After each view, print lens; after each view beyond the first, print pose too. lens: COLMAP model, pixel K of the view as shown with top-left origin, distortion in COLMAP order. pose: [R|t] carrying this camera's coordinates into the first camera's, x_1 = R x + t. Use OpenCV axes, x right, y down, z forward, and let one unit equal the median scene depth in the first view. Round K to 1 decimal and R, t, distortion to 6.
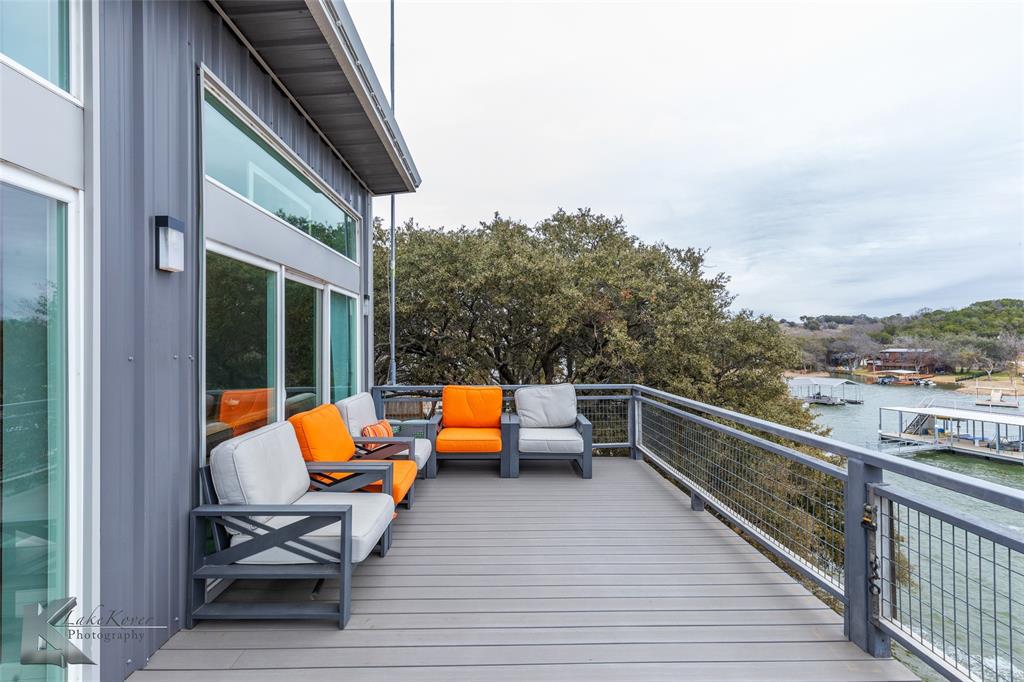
lens RADIAL K [[462.6, 0, 514.4], [0, 462.6, 342.2], [0, 0, 1]] dist [0.002962, 0.000440]
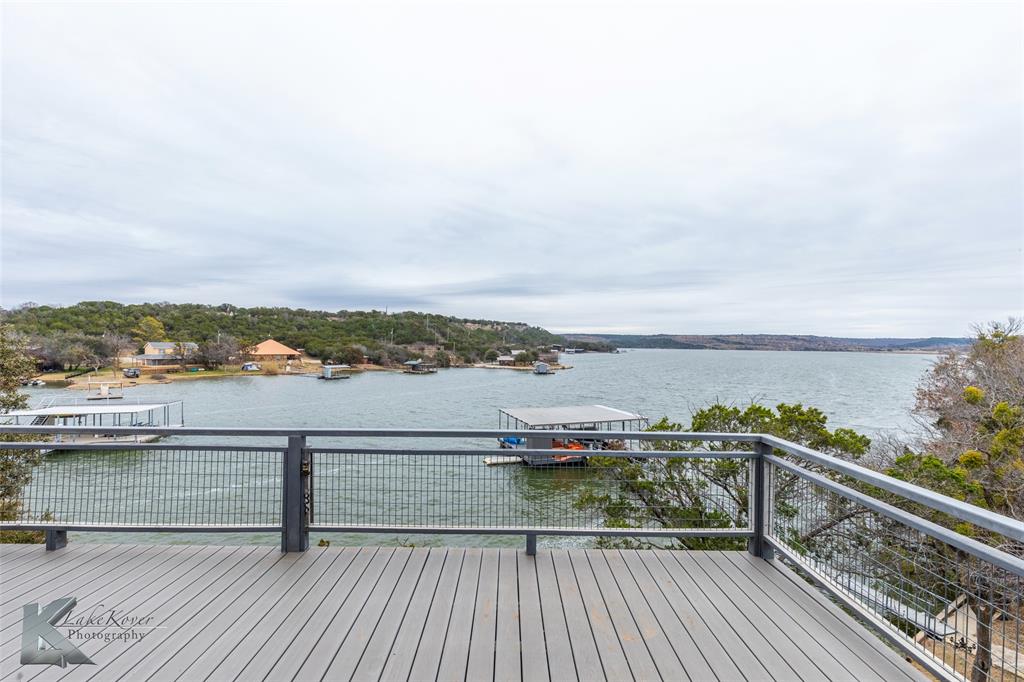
lens RADIAL K [[462.6, 0, 513.1], [0, 462.6, 343.8], [0, 0, 1]] dist [0.002962, 0.000440]
pose [[0.017430, 0.005379, 0.999834, -0.064108], [-0.016921, 0.999844, -0.005084, -0.004477], [-0.999705, -0.016830, 0.017518, 0.017886]]
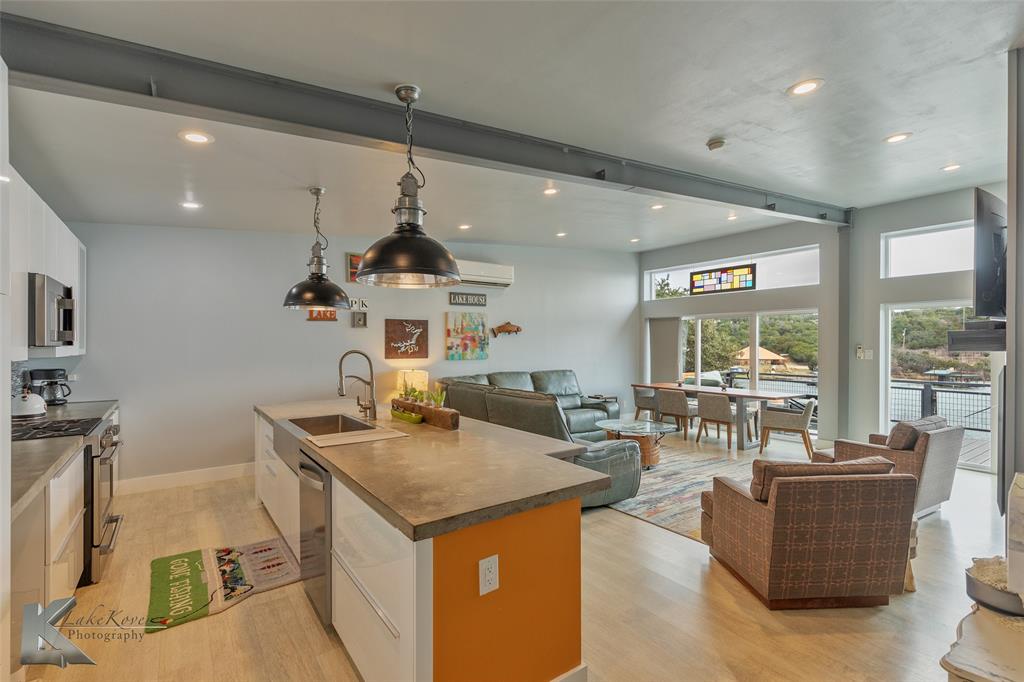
lens RADIAL K [[462.6, 0, 510.2], [0, 462.6, 345.1], [0, 0, 1]] dist [0.002962, 0.000440]
pose [[0.826755, 0.008284, 0.562501, -0.323696], [-0.010619, 0.999943, 0.000882, -0.002013], [-0.562461, -0.006702, 0.826796, -0.016426]]
